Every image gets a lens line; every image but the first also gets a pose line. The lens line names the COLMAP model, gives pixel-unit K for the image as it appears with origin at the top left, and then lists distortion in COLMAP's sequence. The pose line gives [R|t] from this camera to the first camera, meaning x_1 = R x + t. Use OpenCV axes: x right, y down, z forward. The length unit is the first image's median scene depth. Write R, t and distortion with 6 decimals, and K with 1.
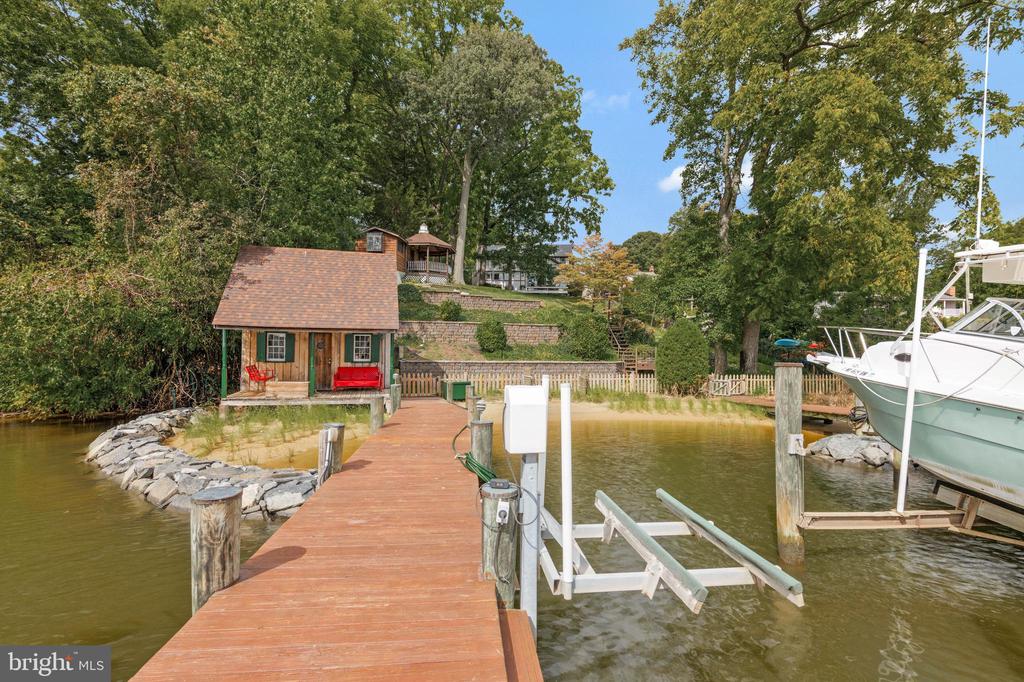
lens RADIAL K [[485.6, 0, 515.7], [0, 485.6, 340.7], [0, 0, 1]] dist [-0.025967, 0.008924]
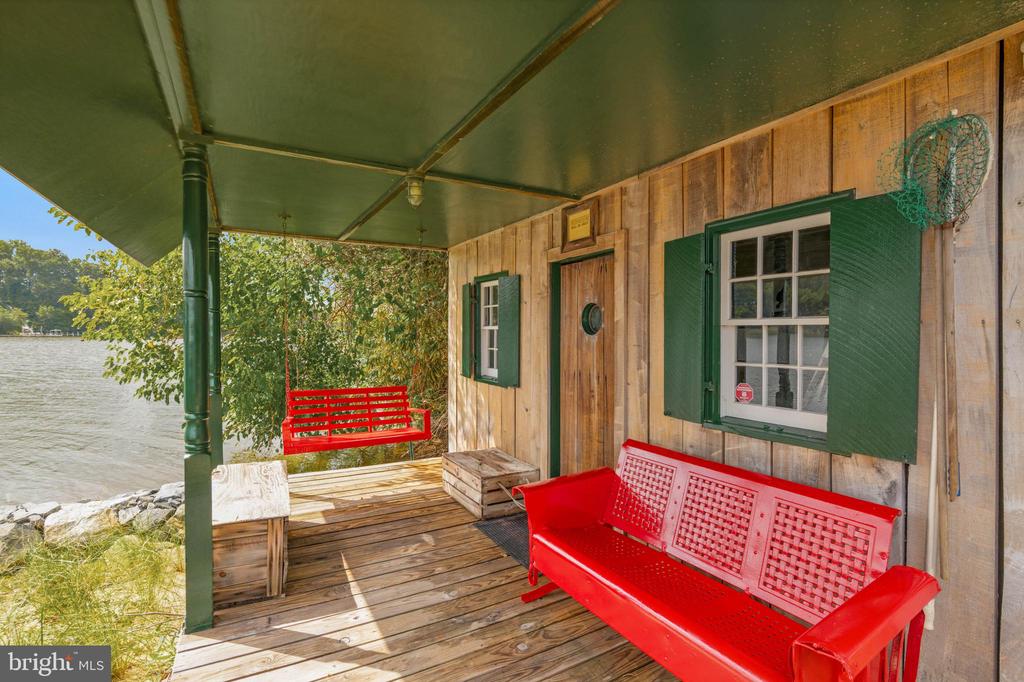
lens RADIAL K [[485.6, 0, 515.7], [0, 485.6, 340.7], [0, 0, 1]] dist [-0.025967, 0.008924]
pose [[0.240639, 0.001978, -0.970613, -0.212958], [-0.002077, 0.999997, 0.001523, 0.019540], [0.970613, 0.001650, 0.240642, 0.928489]]
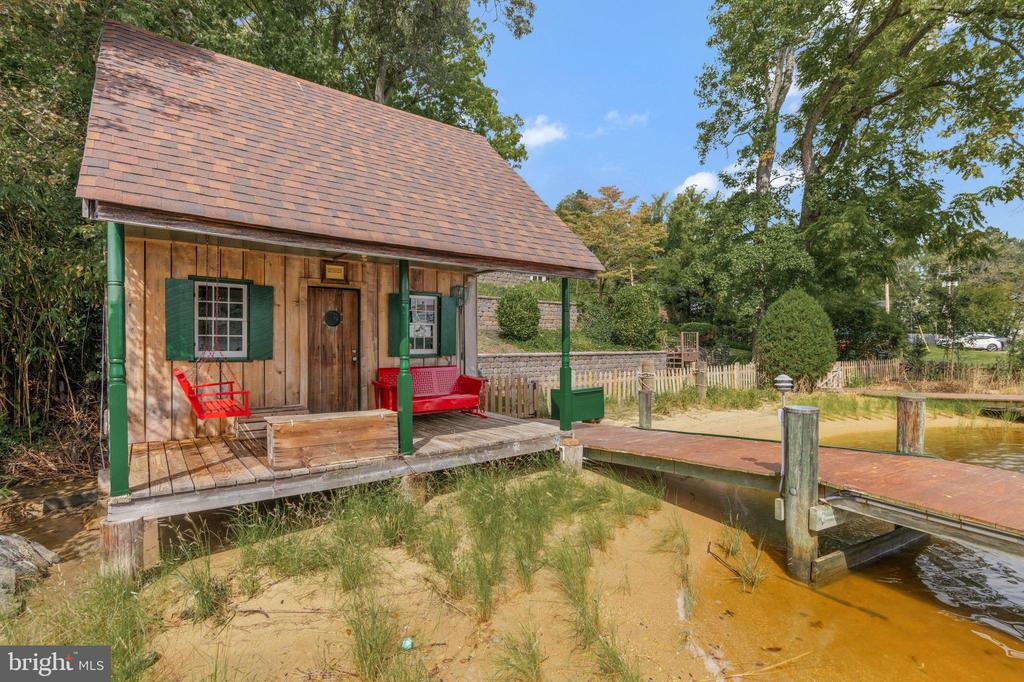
lens RADIAL K [[485.6, 0, 515.7], [0, 485.6, 340.7], [0, 0, 1]] dist [-0.025967, 0.008924]
pose [[0.922700, -0.011216, 0.385354, -0.423858], [0.008567, 0.999926, 0.008589, 0.027462], [-0.385422, -0.004624, 0.922729, 0.560445]]
